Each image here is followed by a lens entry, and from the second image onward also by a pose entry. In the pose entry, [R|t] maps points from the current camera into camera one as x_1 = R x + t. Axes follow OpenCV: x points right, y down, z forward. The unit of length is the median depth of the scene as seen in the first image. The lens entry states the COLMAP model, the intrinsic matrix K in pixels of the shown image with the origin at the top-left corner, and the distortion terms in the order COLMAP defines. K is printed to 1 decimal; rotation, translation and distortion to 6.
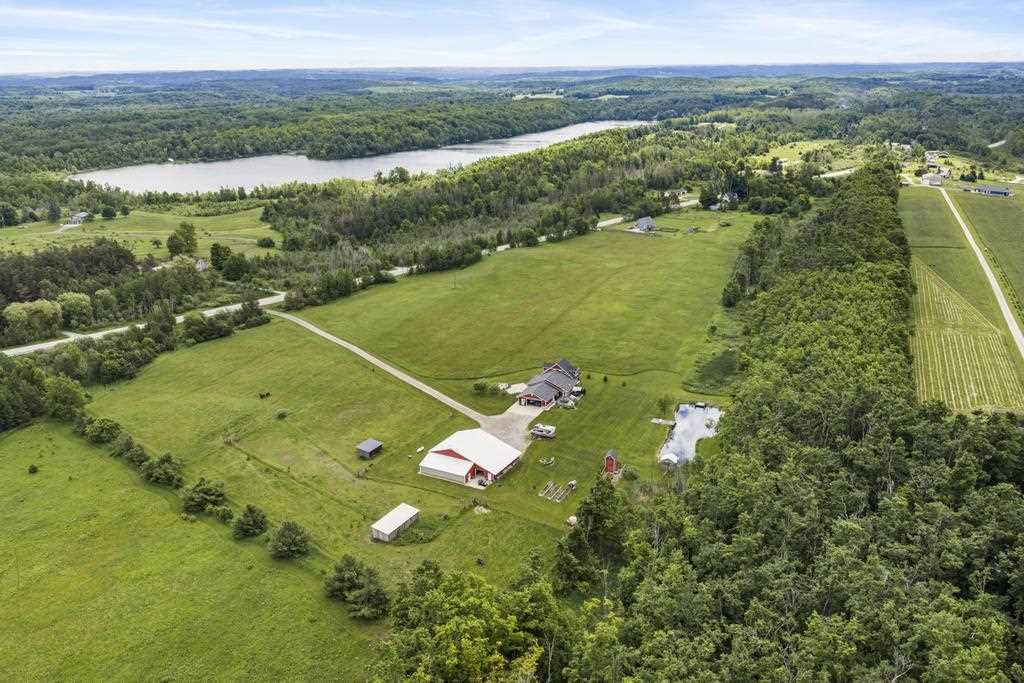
lens RADIAL K [[853.9, 0, 514.4], [0, 853.9, 345.5], [0, 0, 1]] dist [0.001367, -0.004377]
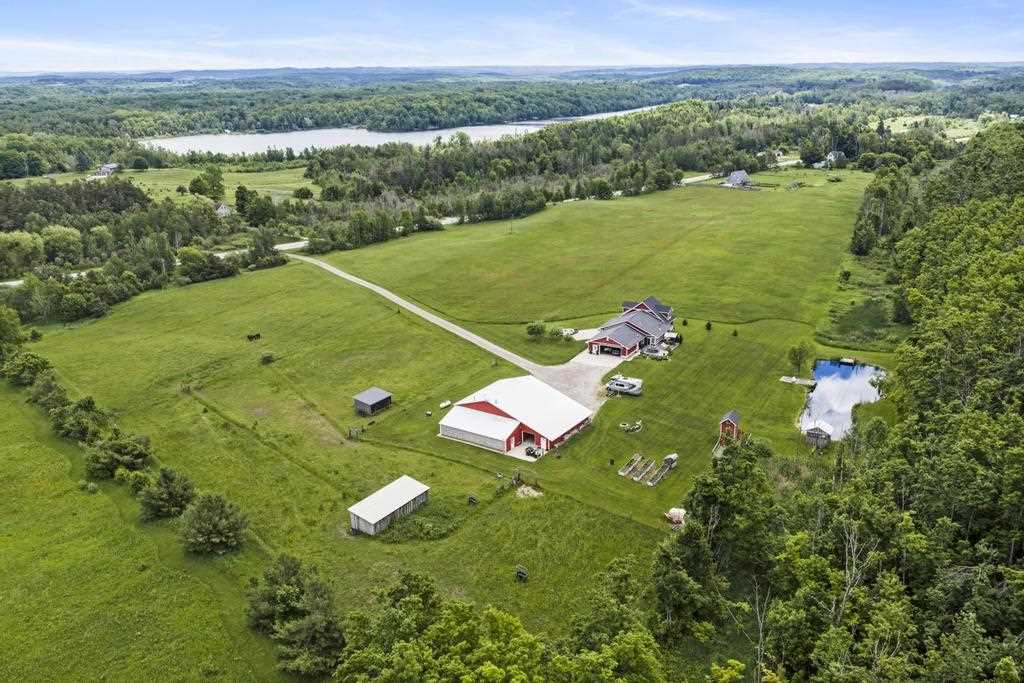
lens RADIAL K [[853.9, 0, 511.1], [0, 853.9, 336.7], [0, 0, 1]] dist [0.001367, -0.004377]
pose [[0.996487, 0.025118, -0.079888, -0.002720], [-0.025981, 0.999615, -0.009780, 0.058026], [0.079612, 0.011821, 0.996756, 0.253278]]
